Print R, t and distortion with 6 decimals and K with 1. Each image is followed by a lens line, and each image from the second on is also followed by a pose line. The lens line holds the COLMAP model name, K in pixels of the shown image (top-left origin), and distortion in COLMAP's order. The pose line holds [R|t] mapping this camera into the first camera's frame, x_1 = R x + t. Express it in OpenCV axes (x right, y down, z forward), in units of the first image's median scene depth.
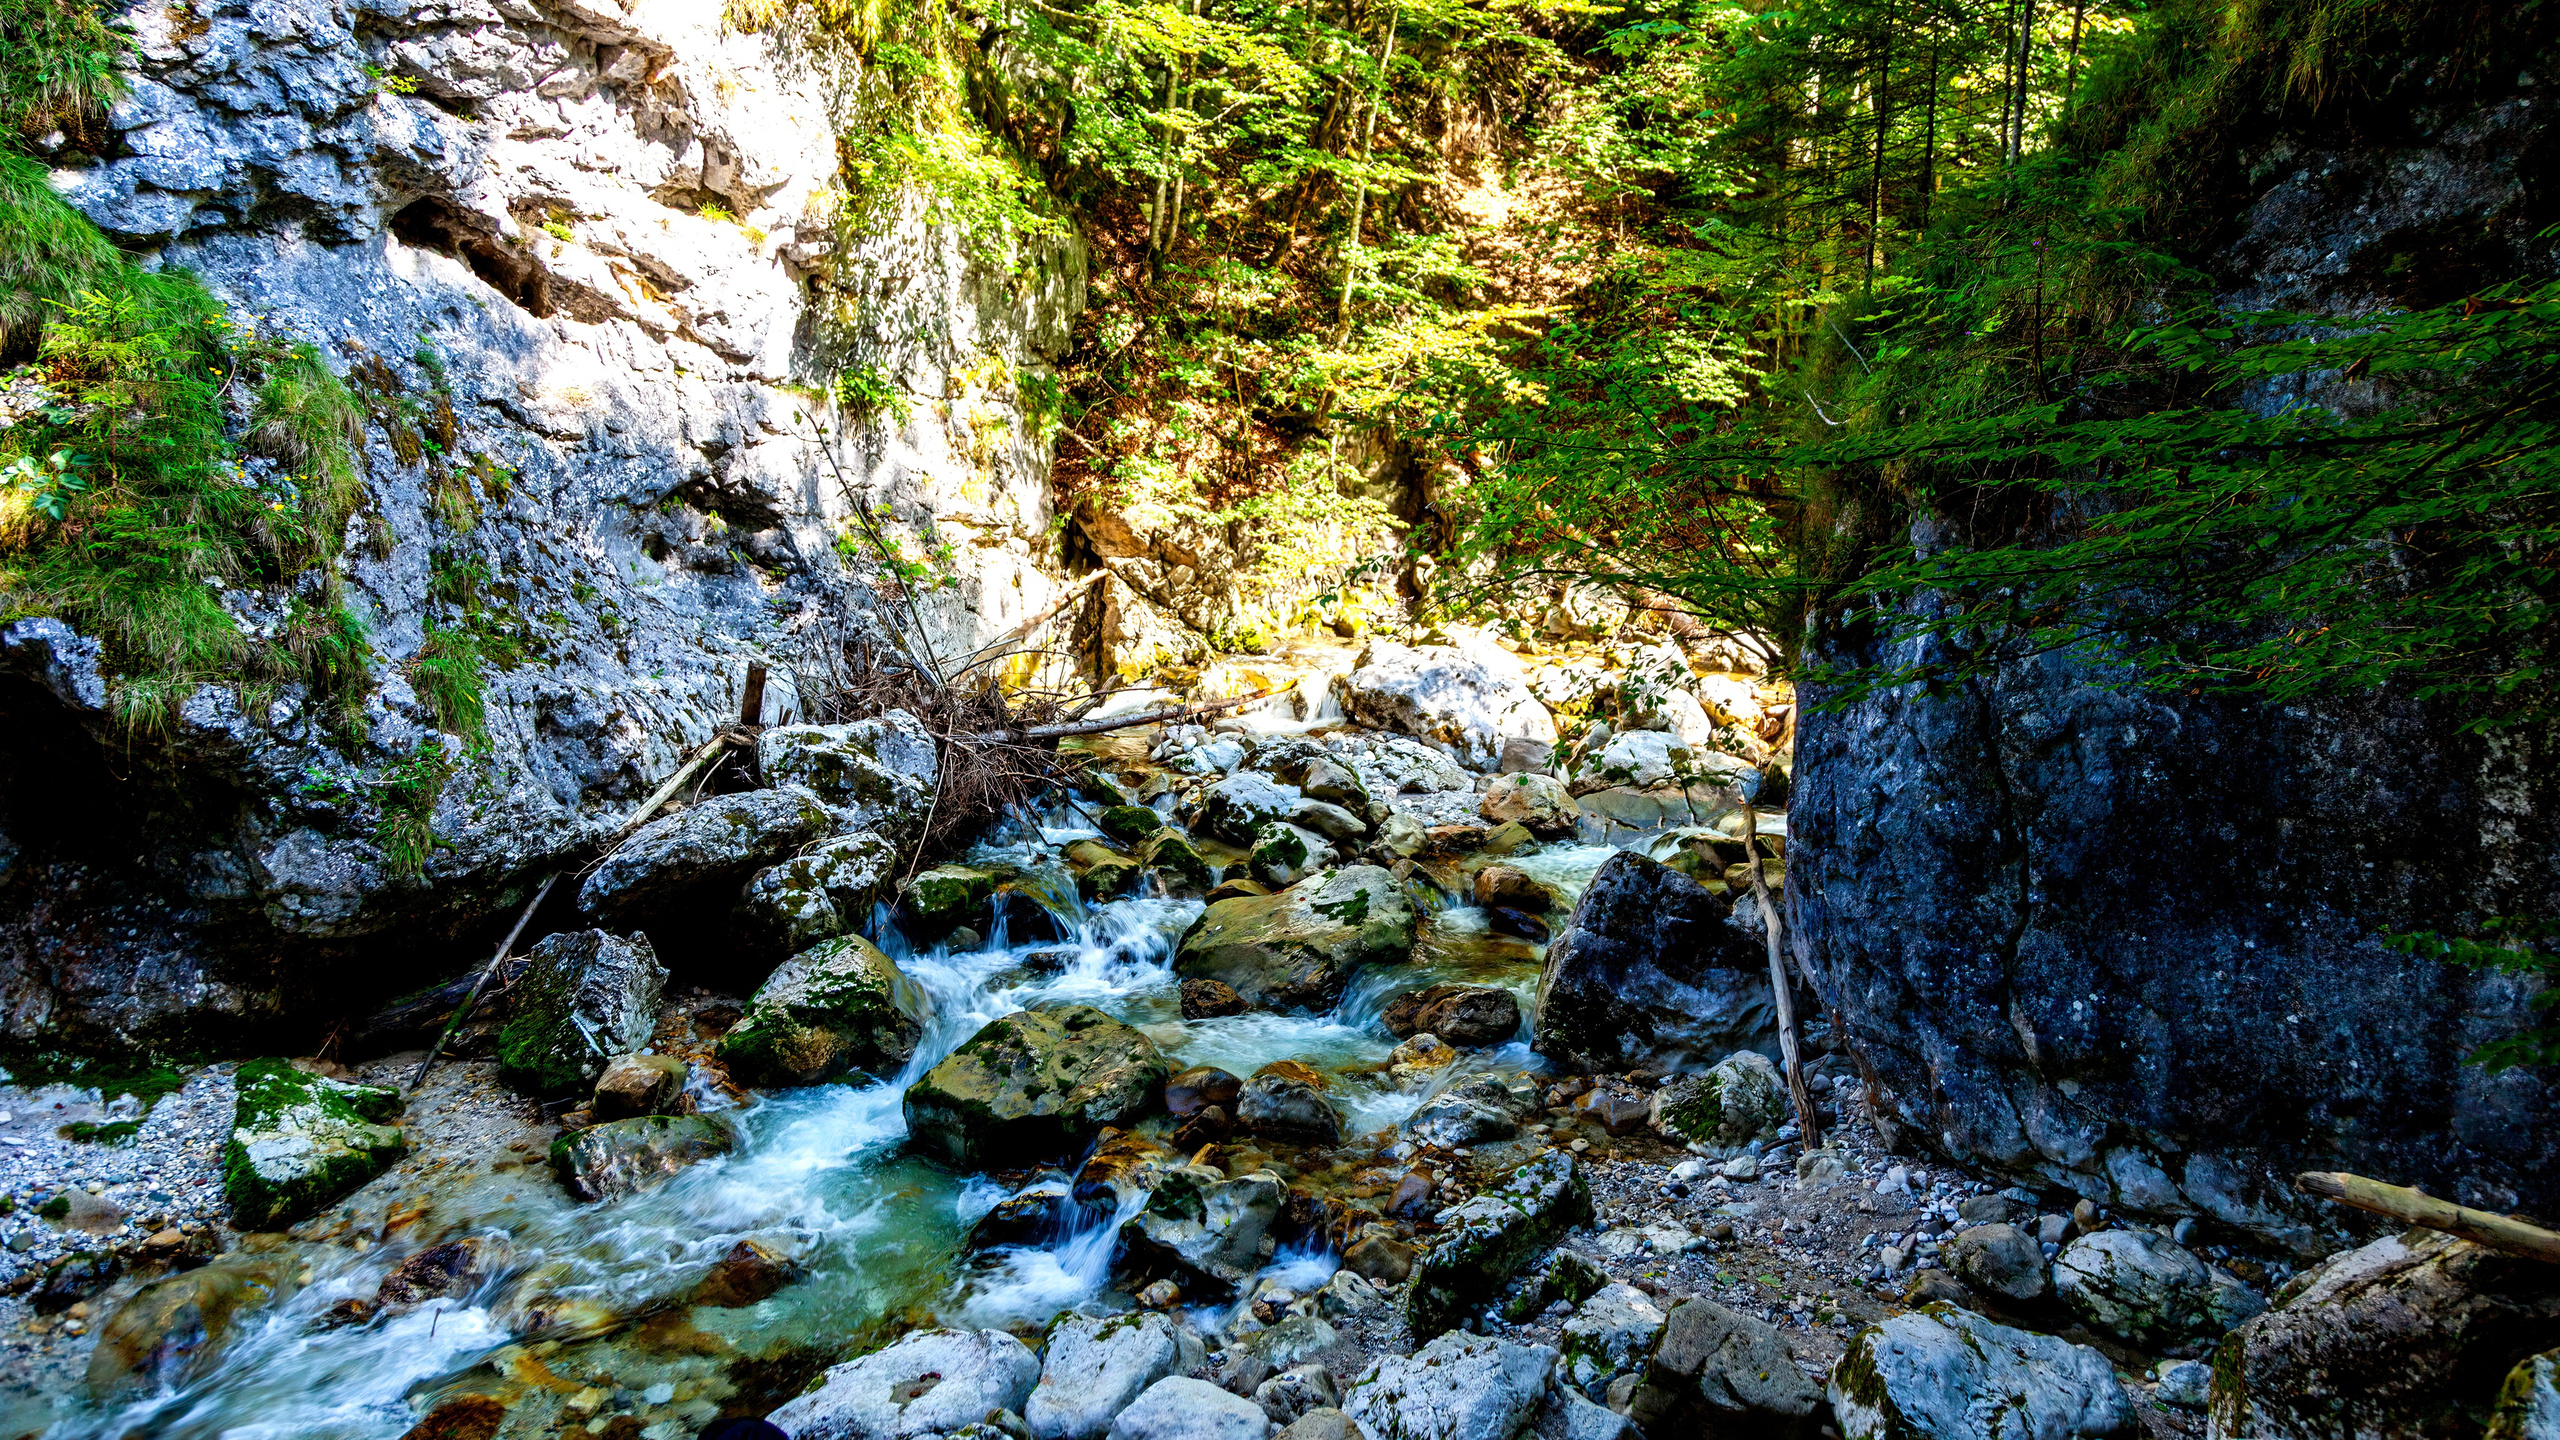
lens RADIAL K [[1723.6, 0, 1286.7], [0, 1723.6, 588.2], [0, 0, 1]] dist [0.024291, 0.004786]
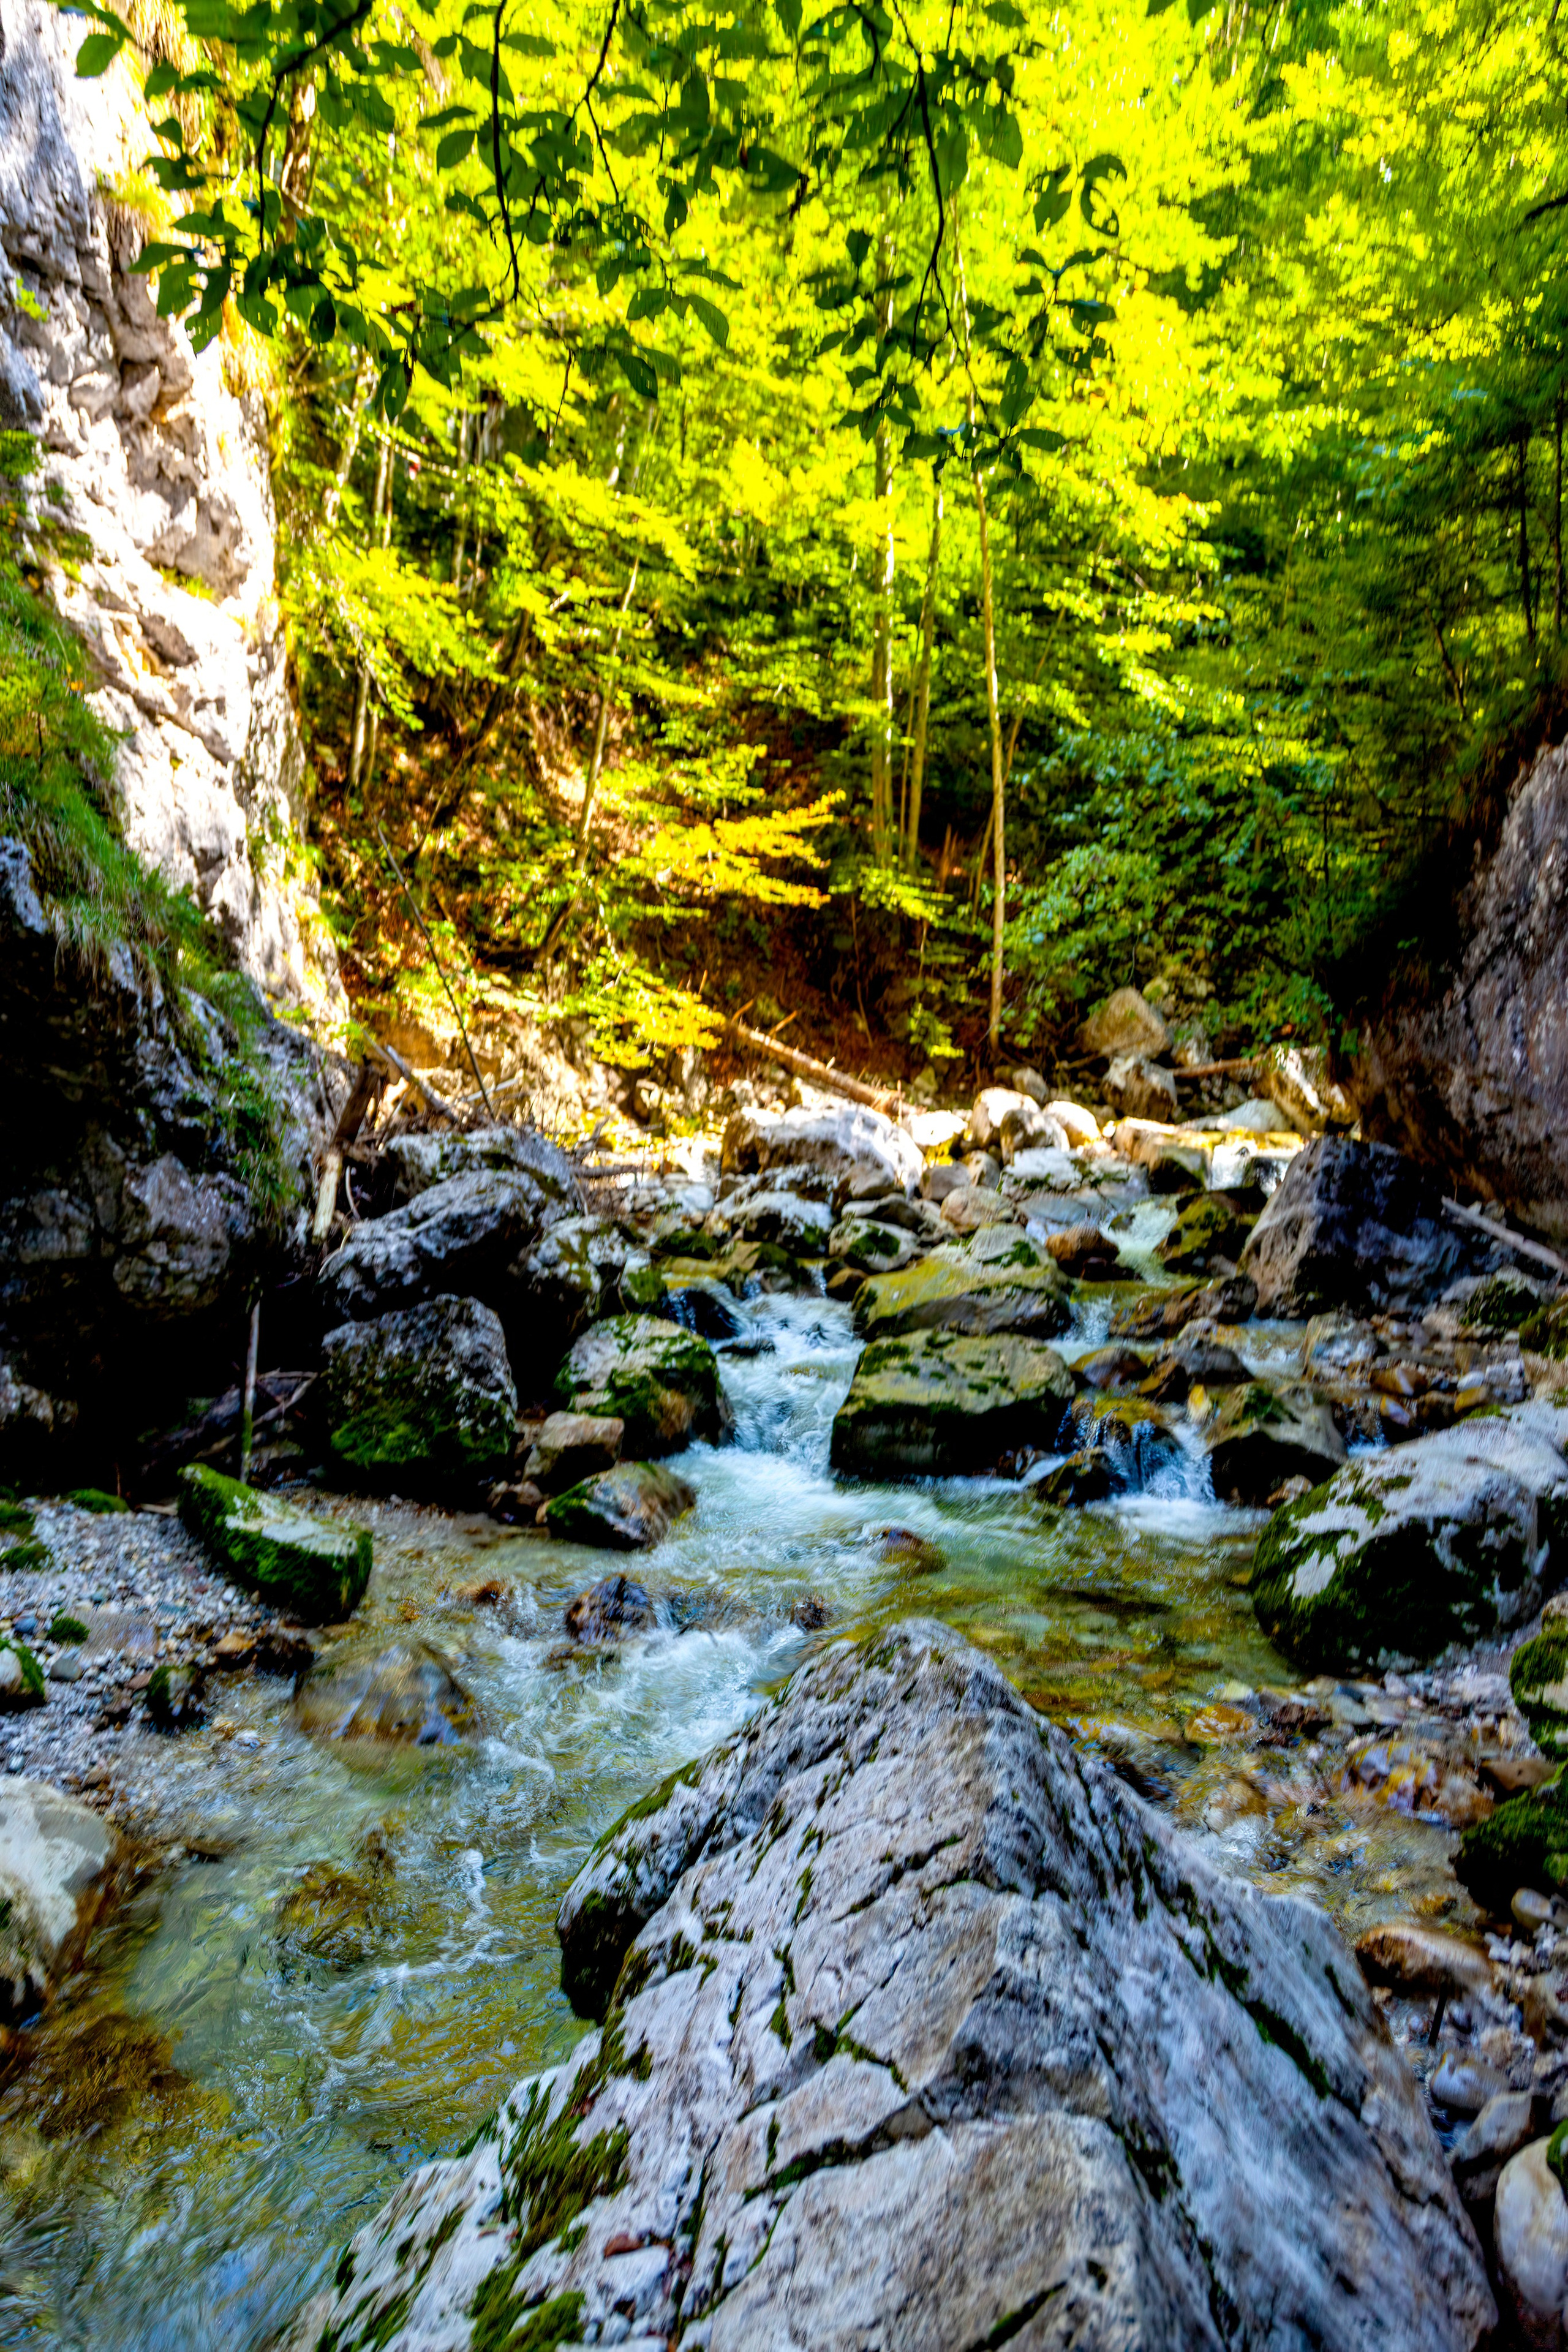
lens RADIAL K [[1577.0, 0, 763.8], [0, 1577.0, 1166.1], [0, 0, 1]] dist [0.000210, 0.000704]
pose [[0.883056, -0.062716, 0.465058, -0.530059], [0.102942, 0.992779, -0.061584, 0.171457], [-0.457837, 0.102256, 0.883136, 0.219736]]
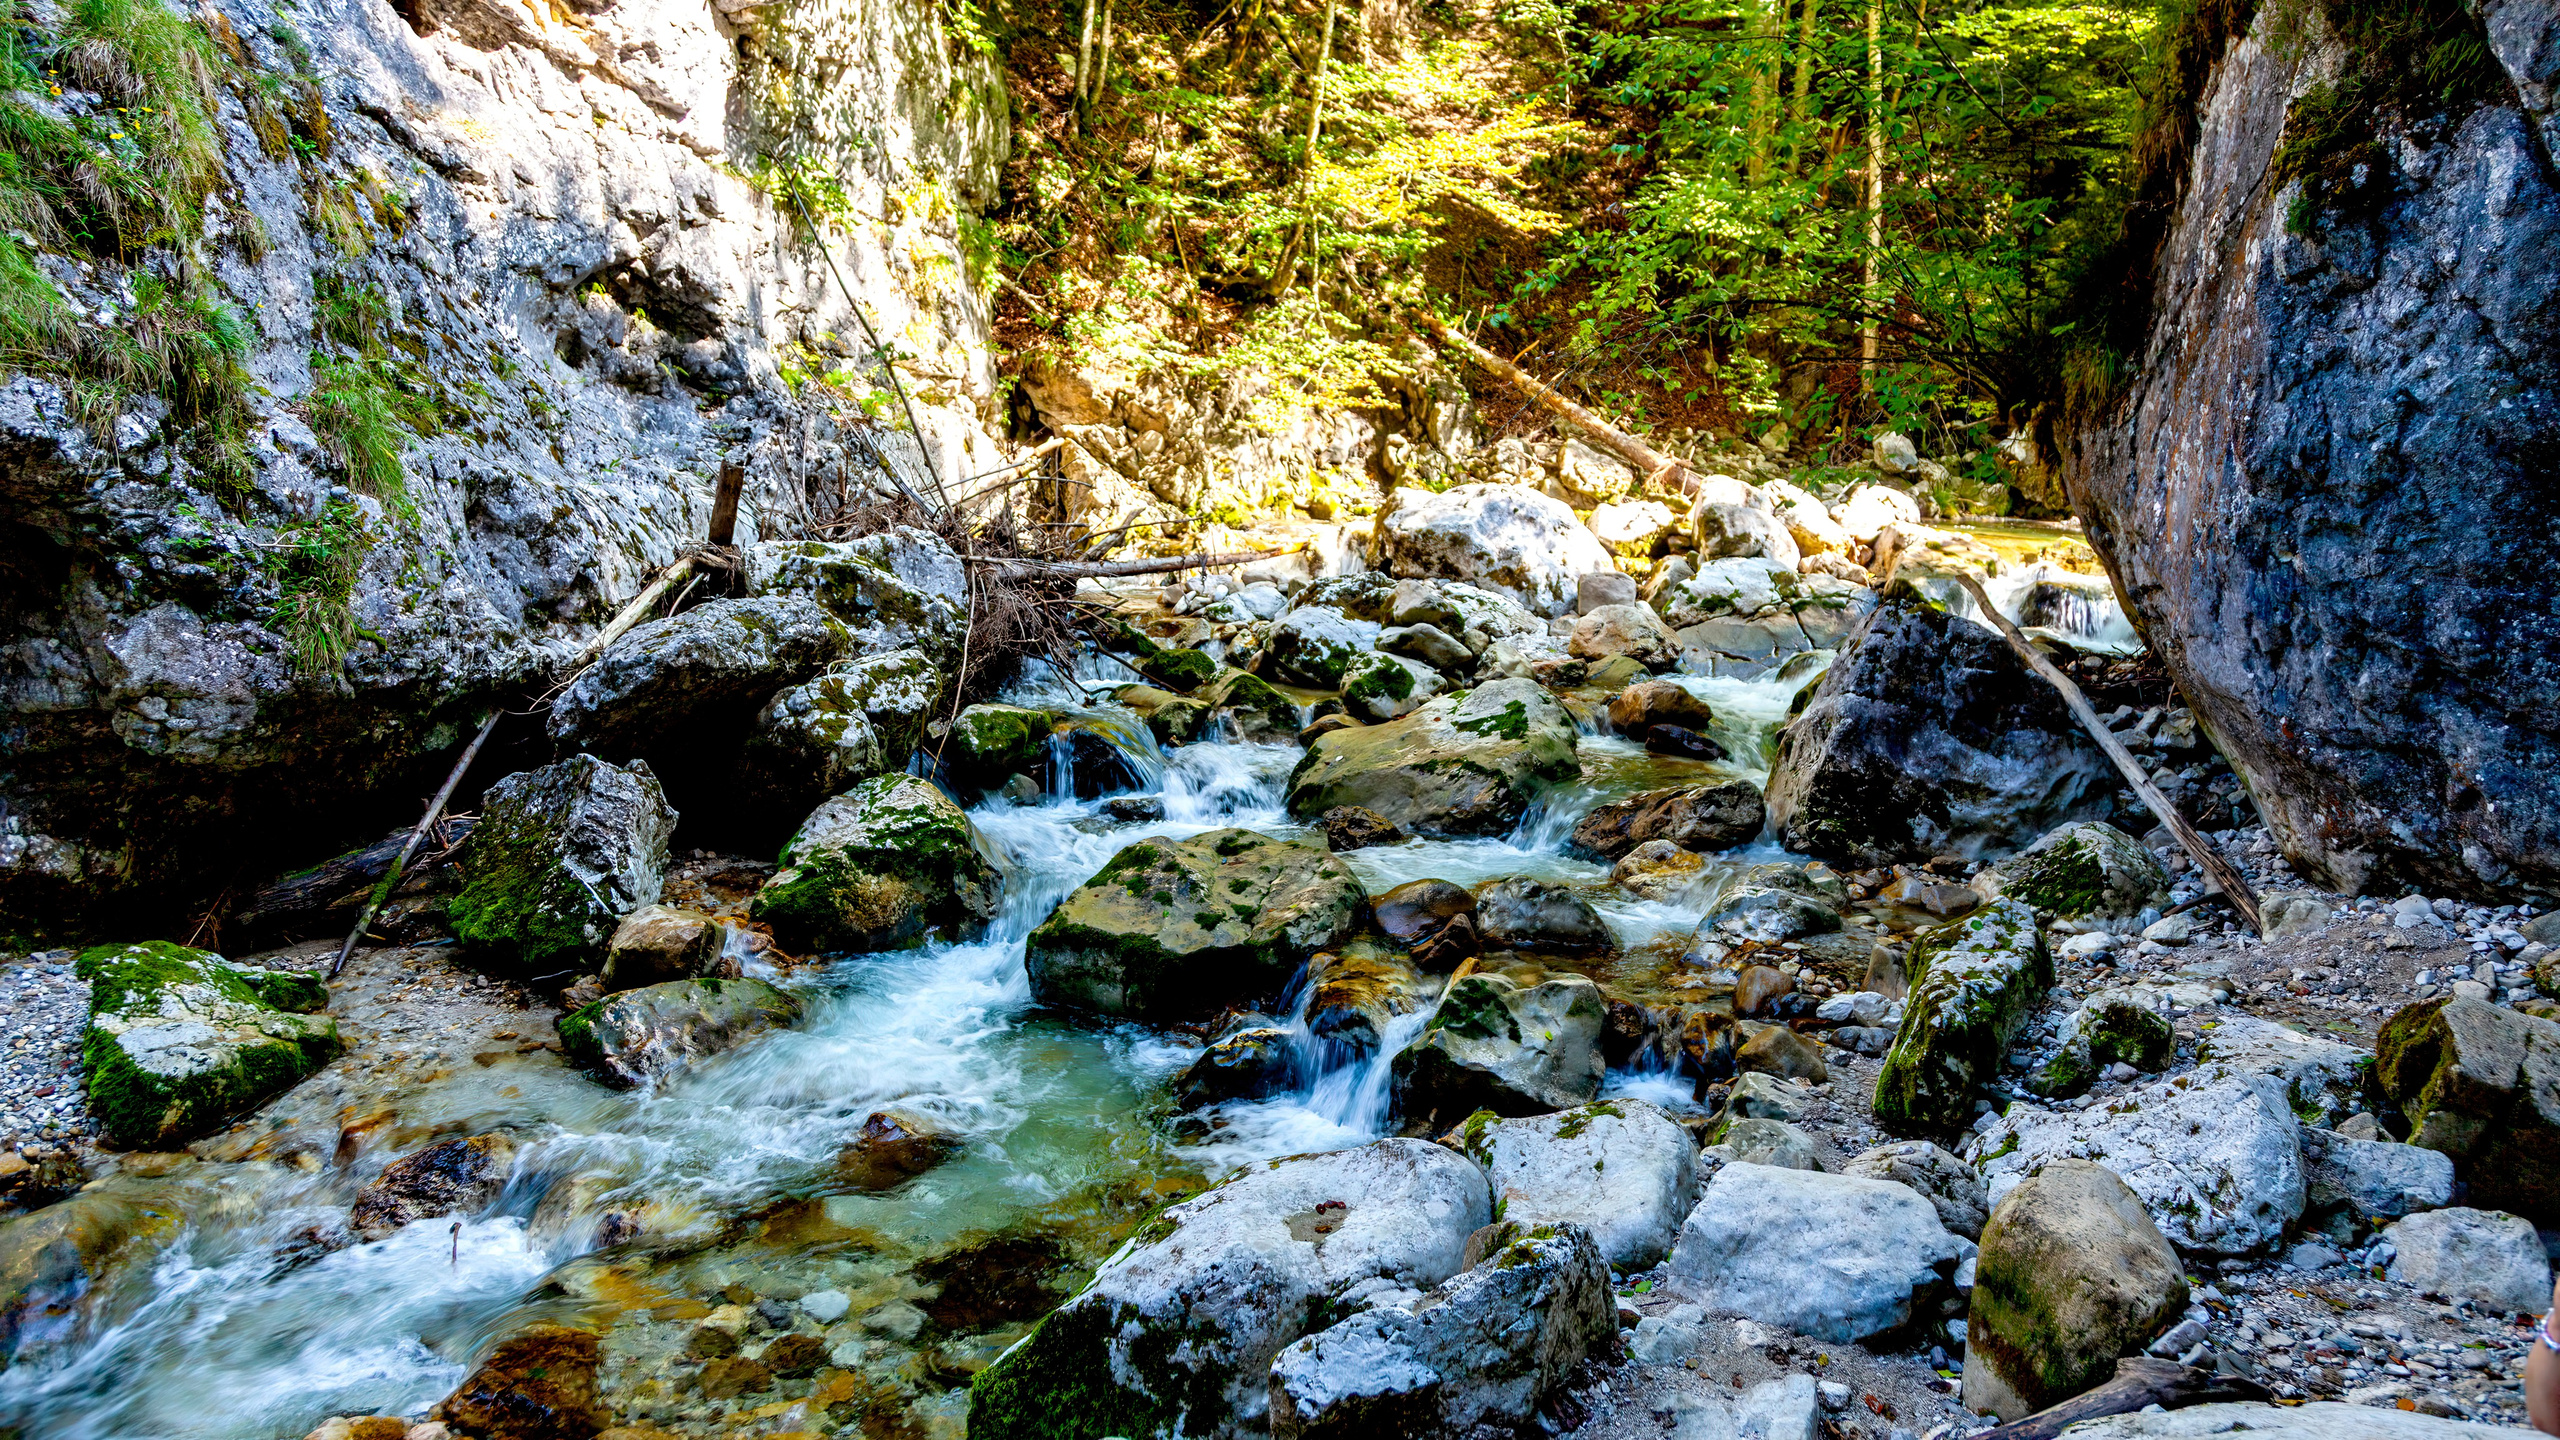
lens RADIAL K [[1711.7, 0, 1288.6], [0, 1711.7, 610.7], [0, 0, 1]] dist [0.022604, -0.001178]
pose [[0.990984, -0.035307, 0.129245, -0.166185], [0.035920, 0.999352, -0.002414, 0.128419], [-0.129076, 0.007035, 0.991610, 0.198709]]
